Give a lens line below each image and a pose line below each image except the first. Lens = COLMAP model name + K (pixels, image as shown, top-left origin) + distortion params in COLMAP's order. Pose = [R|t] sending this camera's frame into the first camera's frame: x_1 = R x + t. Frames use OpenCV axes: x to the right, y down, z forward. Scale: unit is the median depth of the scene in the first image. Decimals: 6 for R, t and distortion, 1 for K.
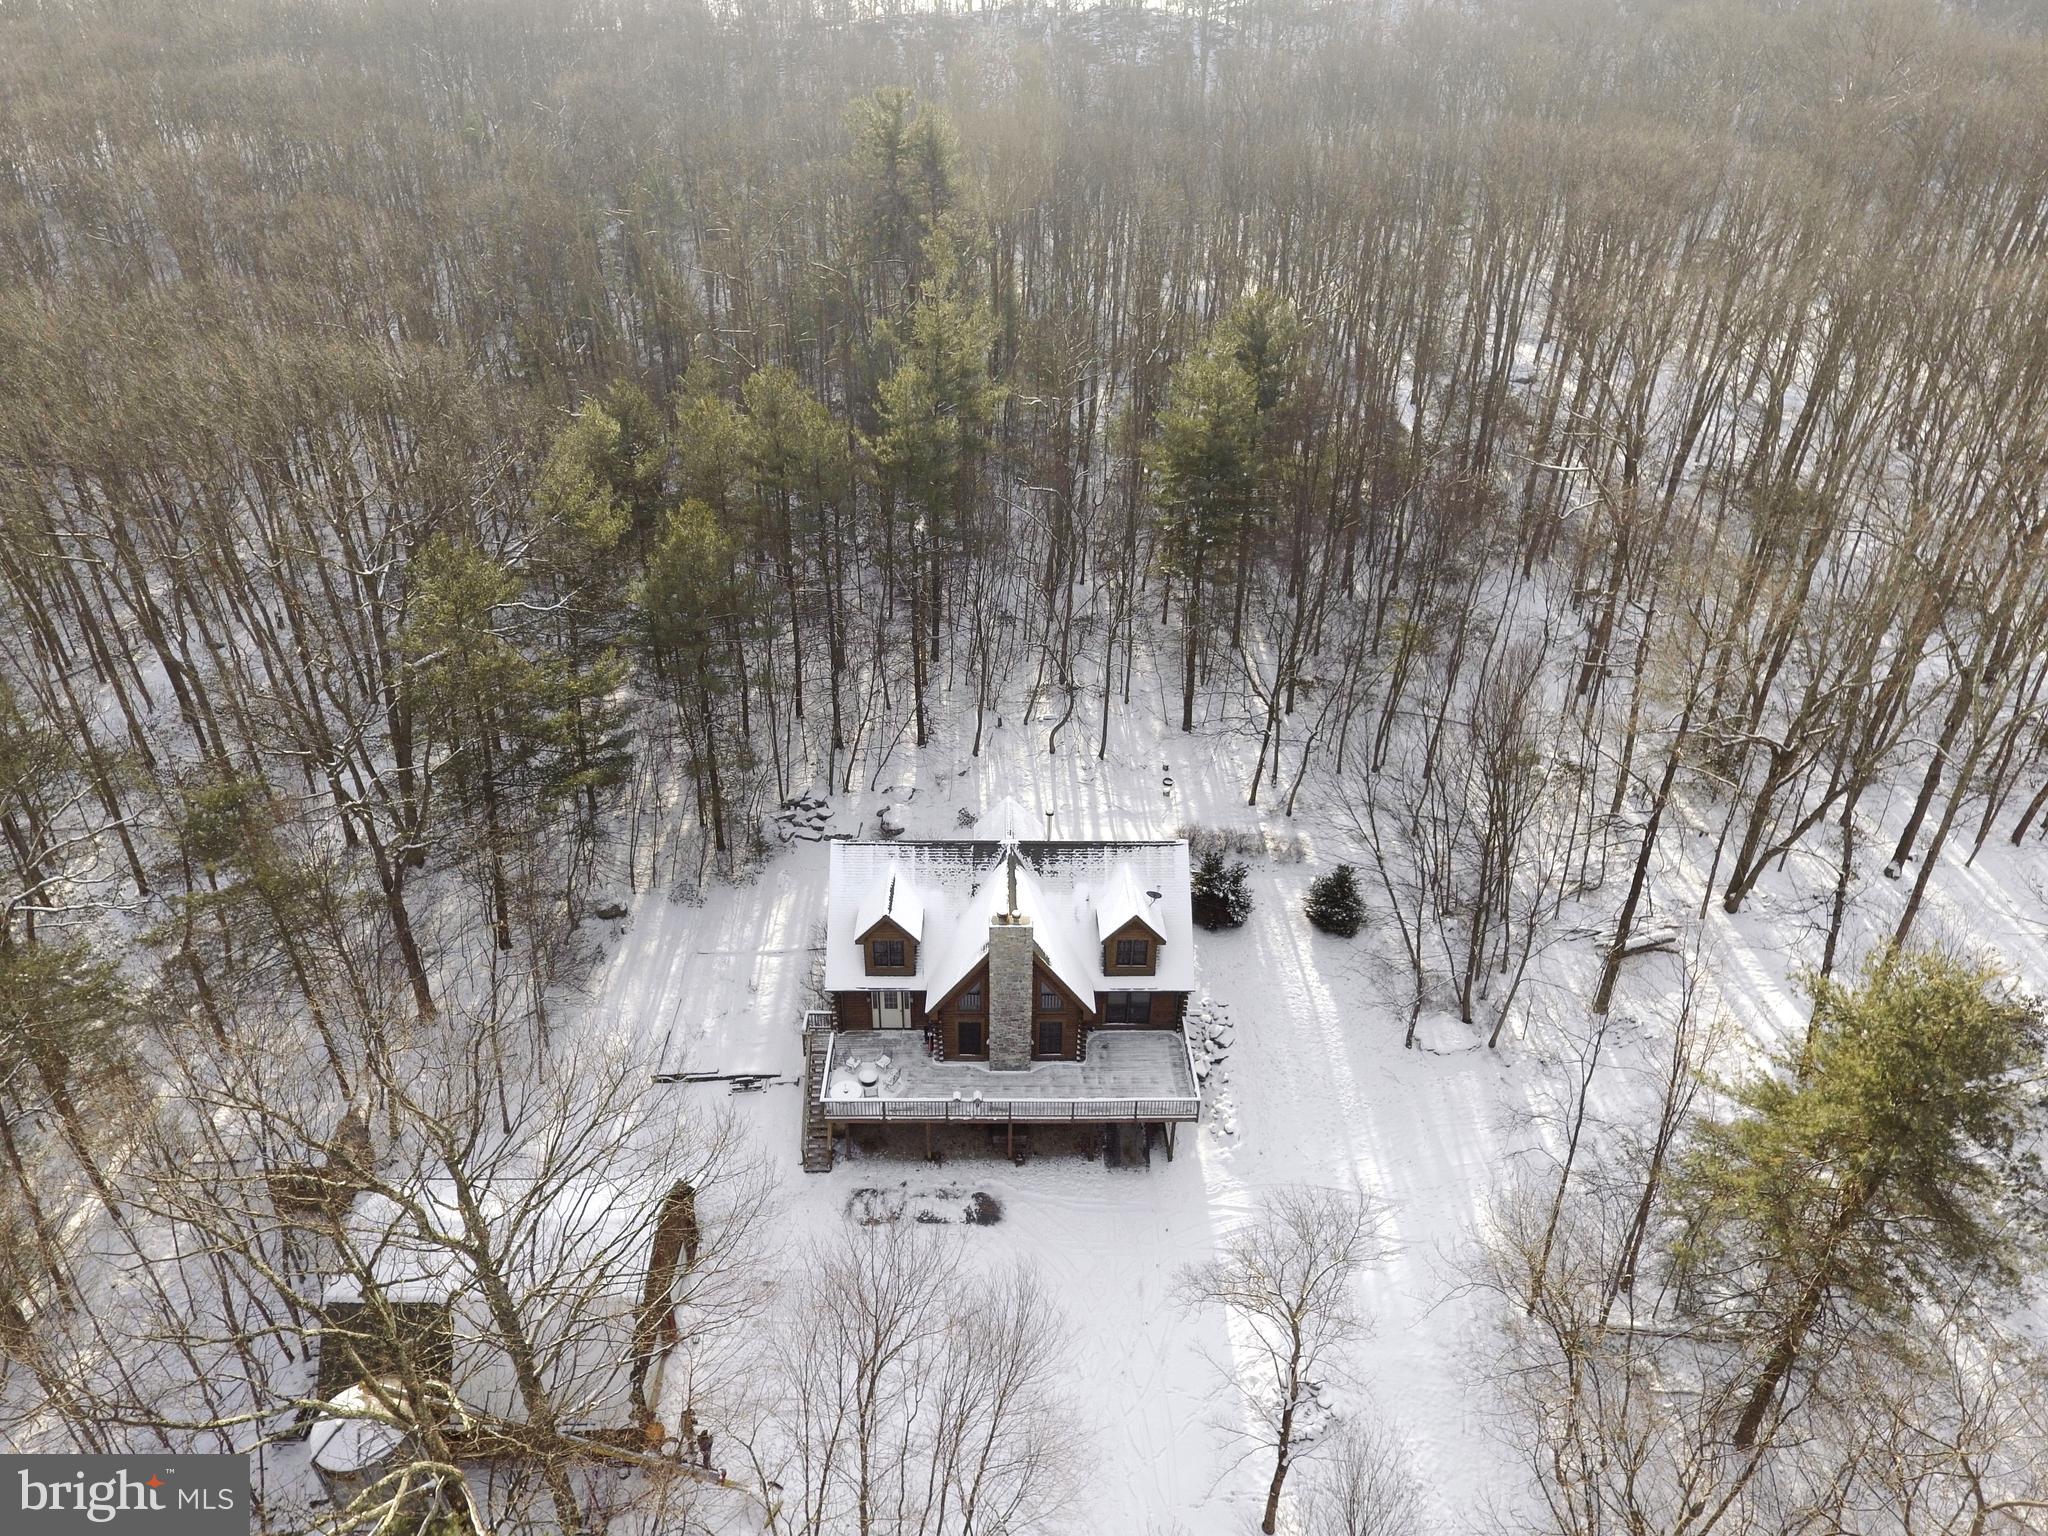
lens RADIAL K [[1196.3, 0, 1010.3], [0, 1196.3, 753.7], [0, 0, 1]] dist [-0.000614, -0.001147]
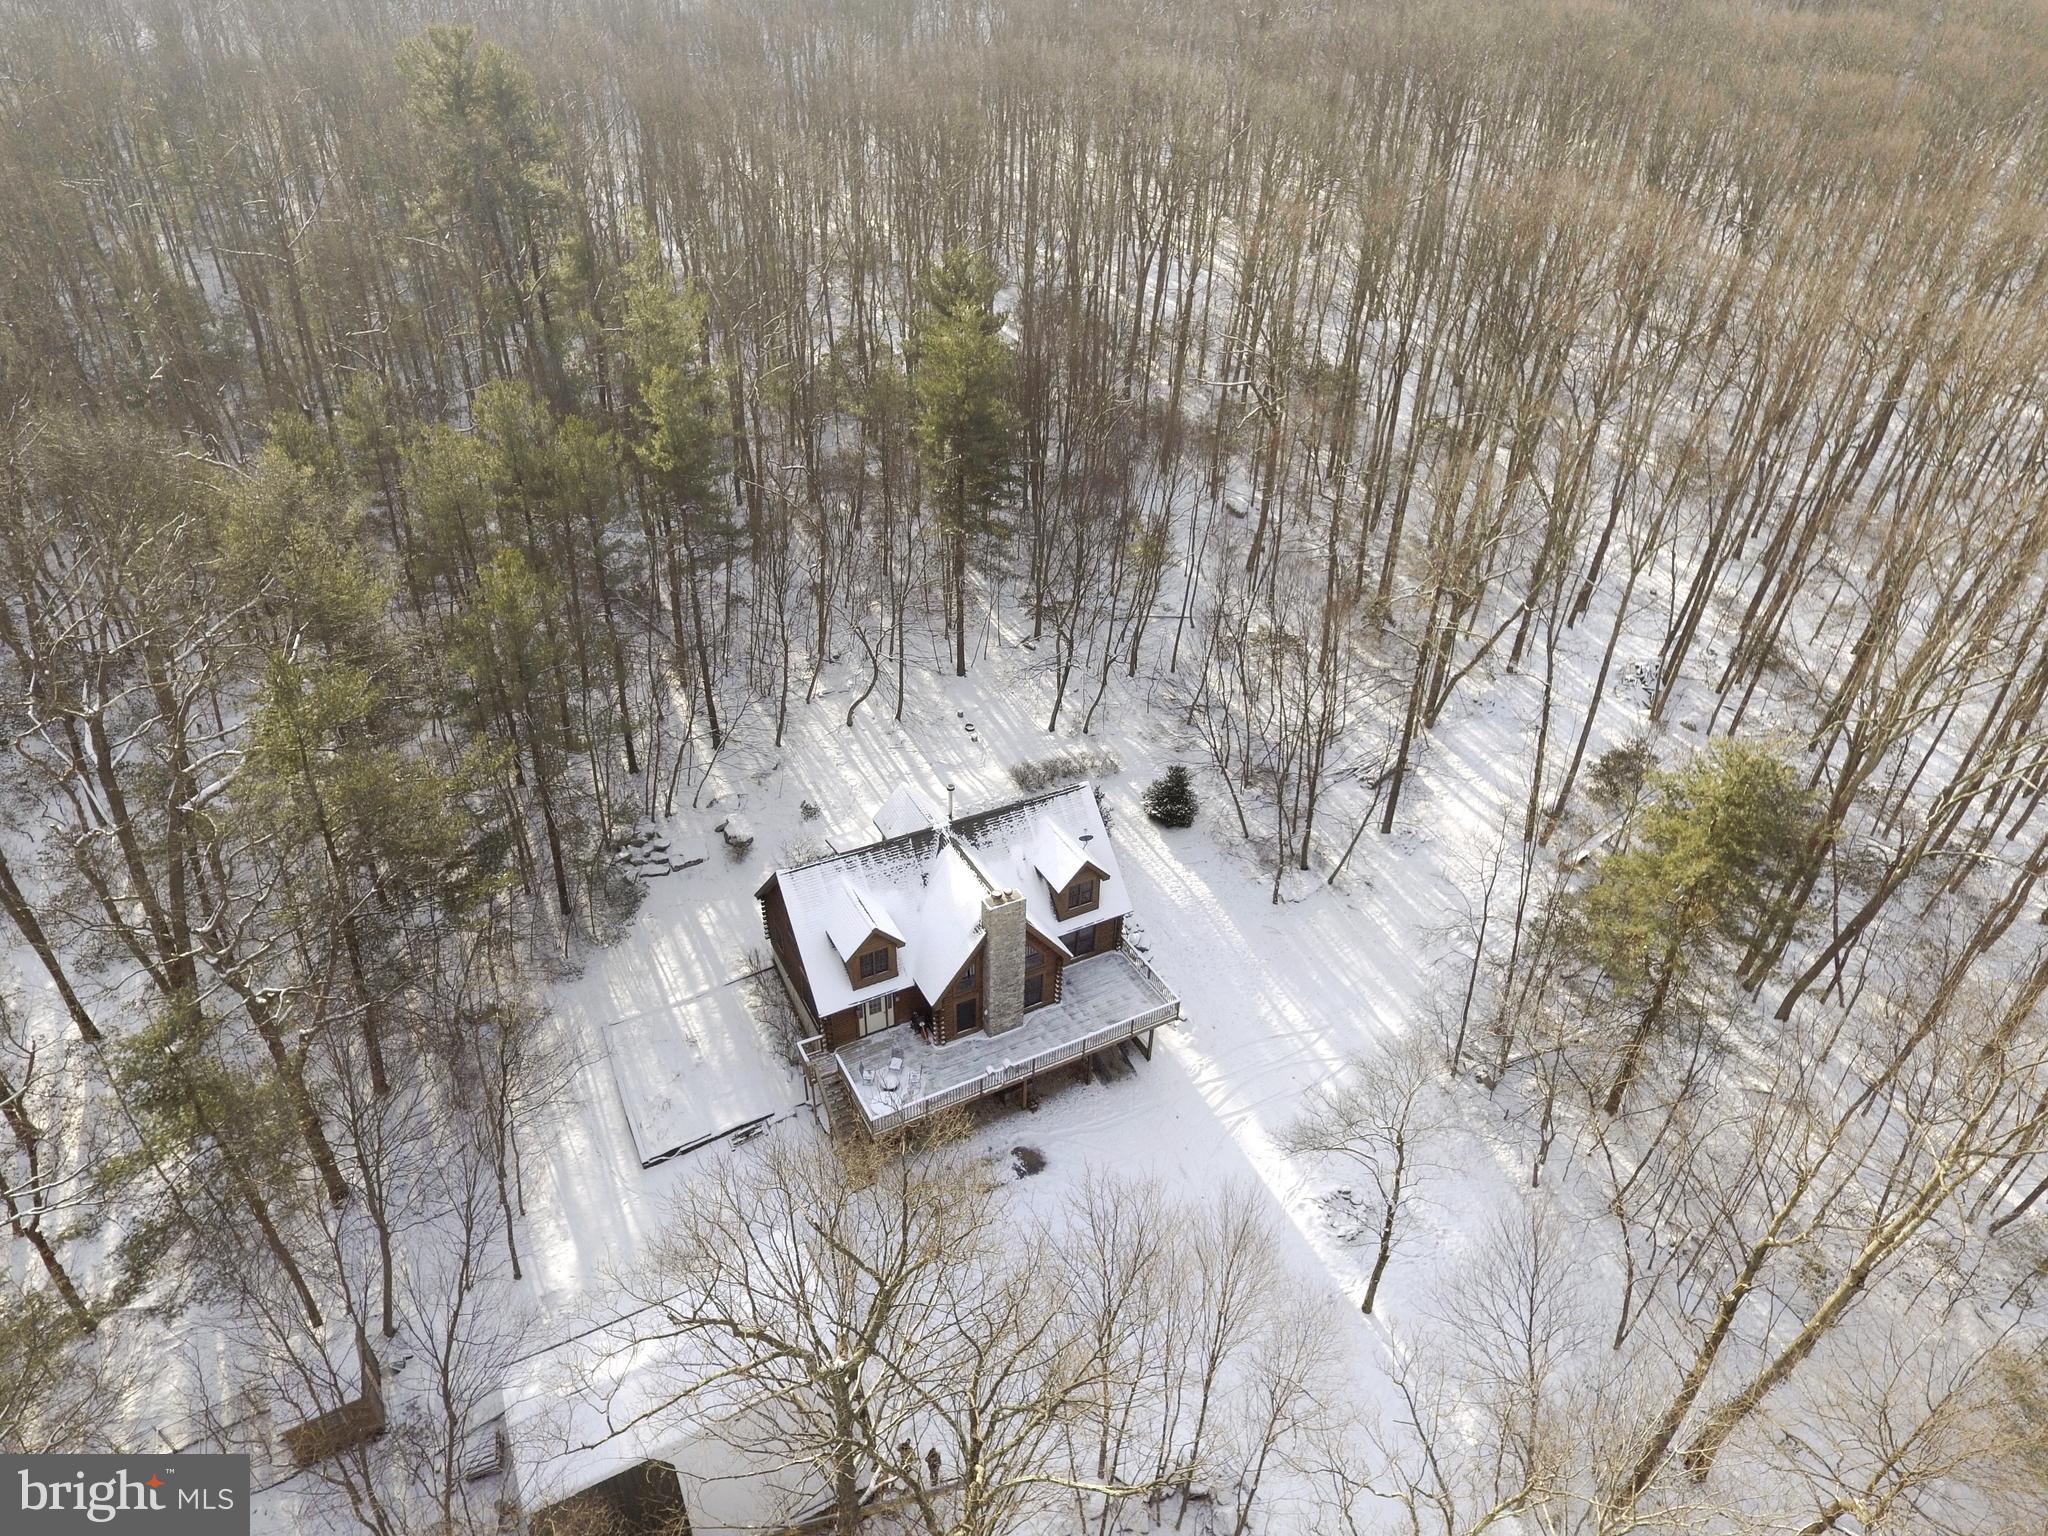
lens RADIAL K [[1196.3, 0, 1012.5], [0, 1196.3, 759.8], [0, 0, 1]] dist [-0.000614, -0.001147]
pose [[0.890730, -0.241532, 0.385048, -0.333398], [0.207833, 0.969811, 0.127561, -0.102148], [-0.404234, -0.033597, 0.914038, 0.025677]]
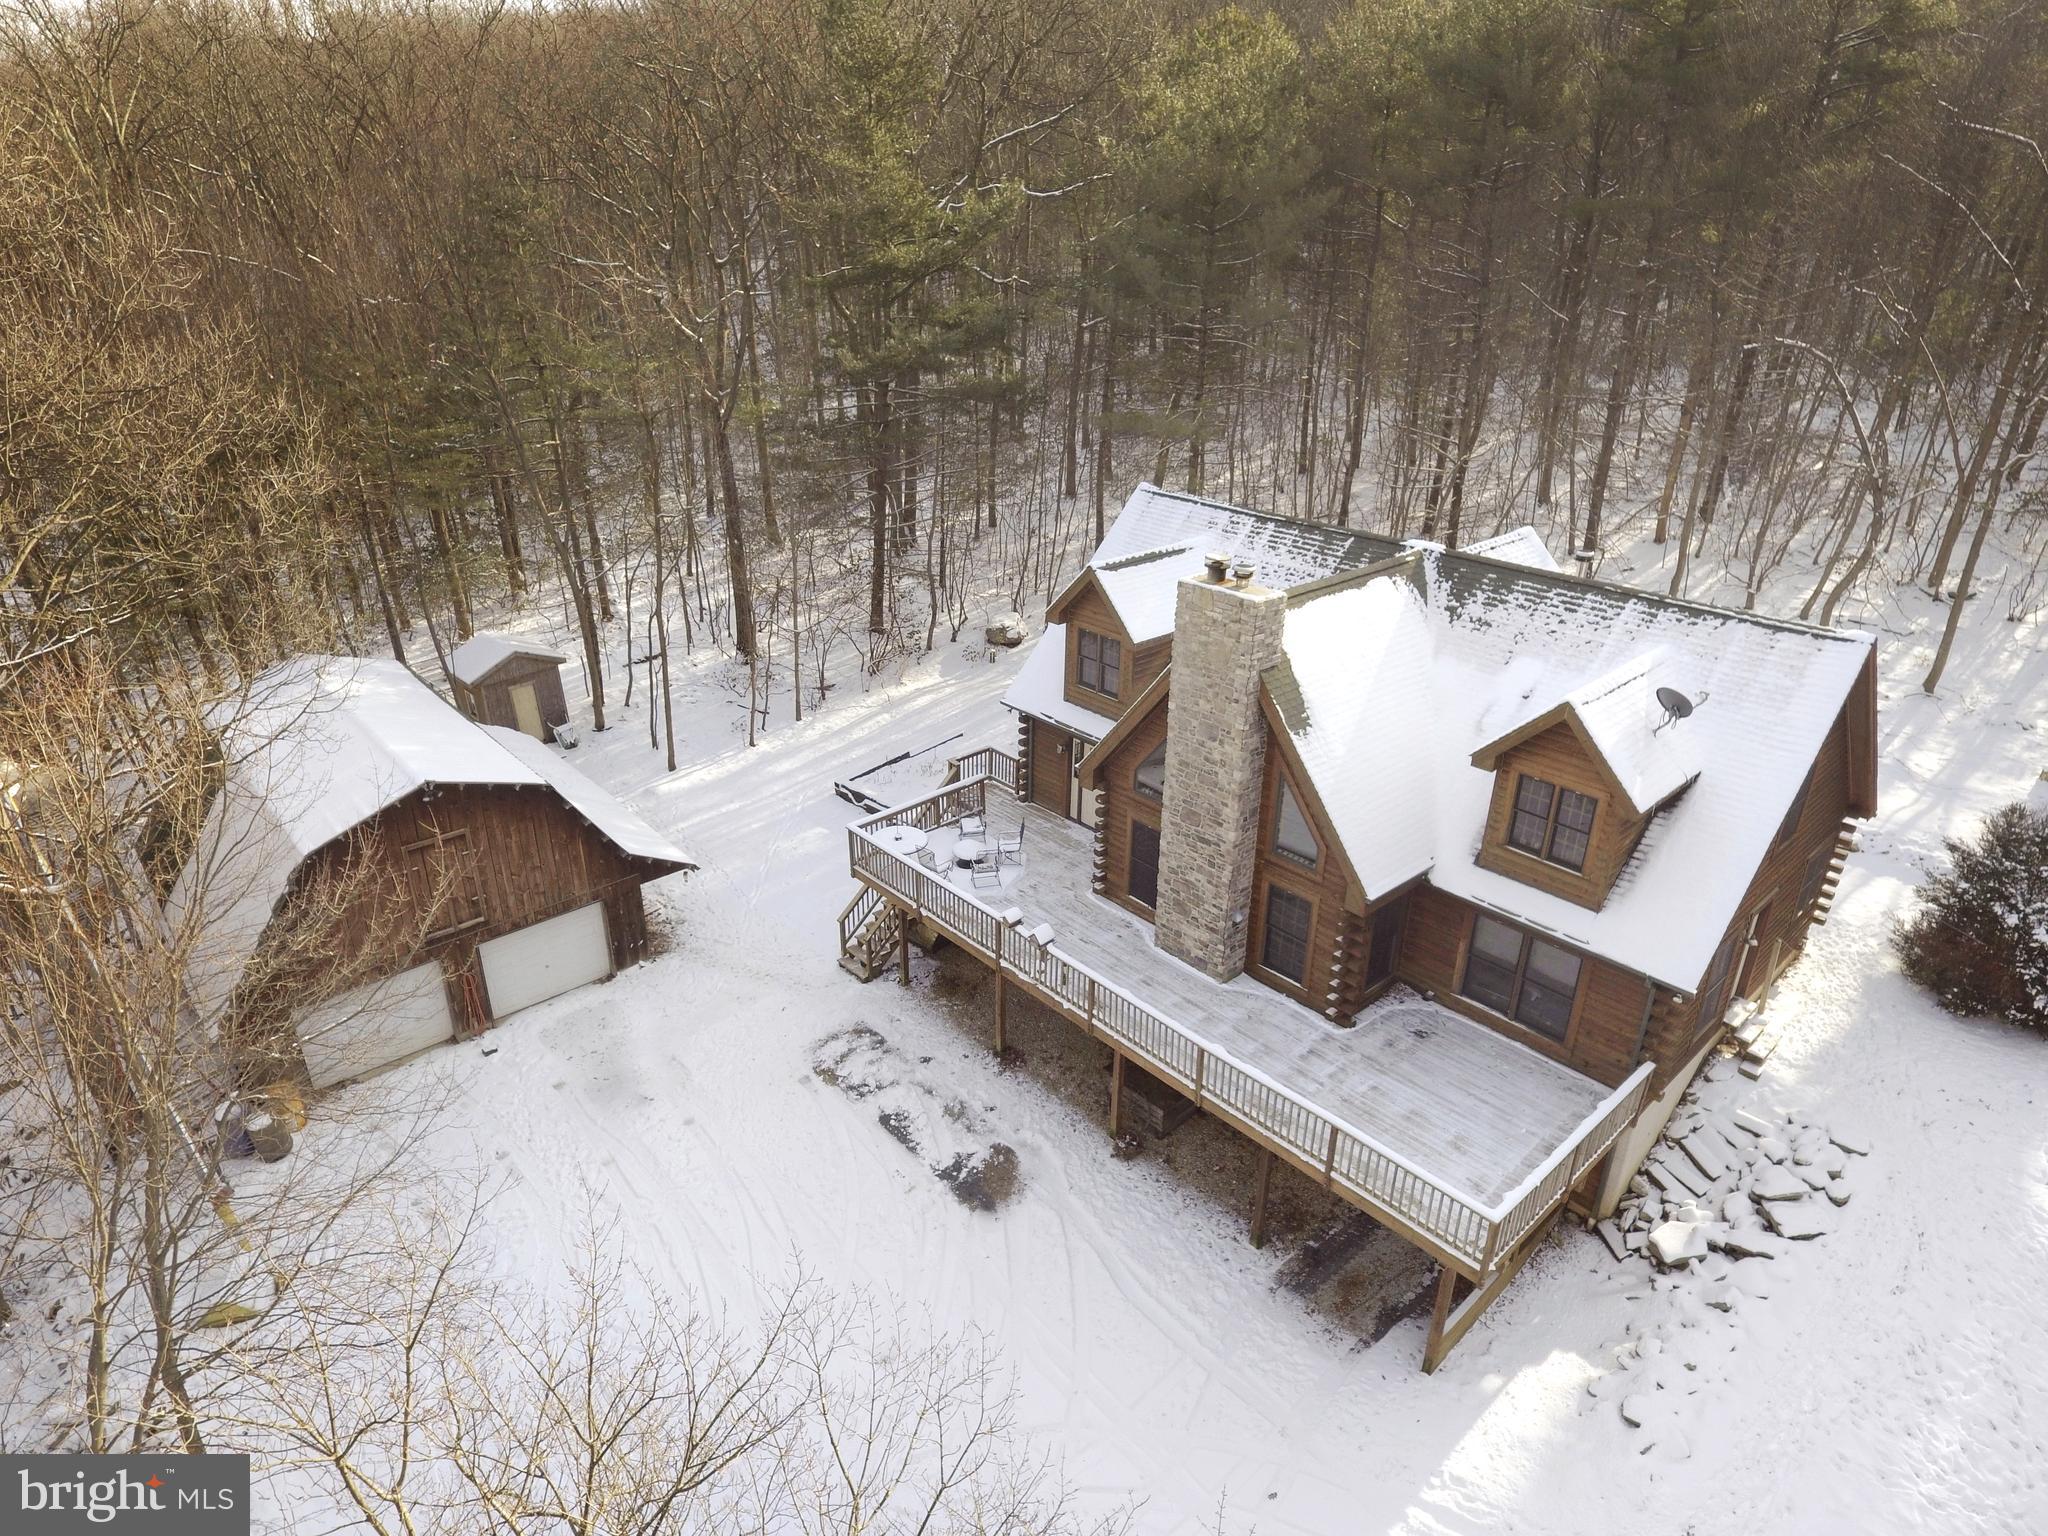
lens RADIAL K [[1196.3, 0, 1012.0], [0, 1196.3, 749.8], [0, 0, 1]] dist [-0.000614, -0.001147]
pose [[0.658613, 0.301493, -0.689442, 0.236222], [-0.360321, 0.930713, 0.062792, 0.175793], [0.660604, 0.207065, 0.721614, 0.580009]]
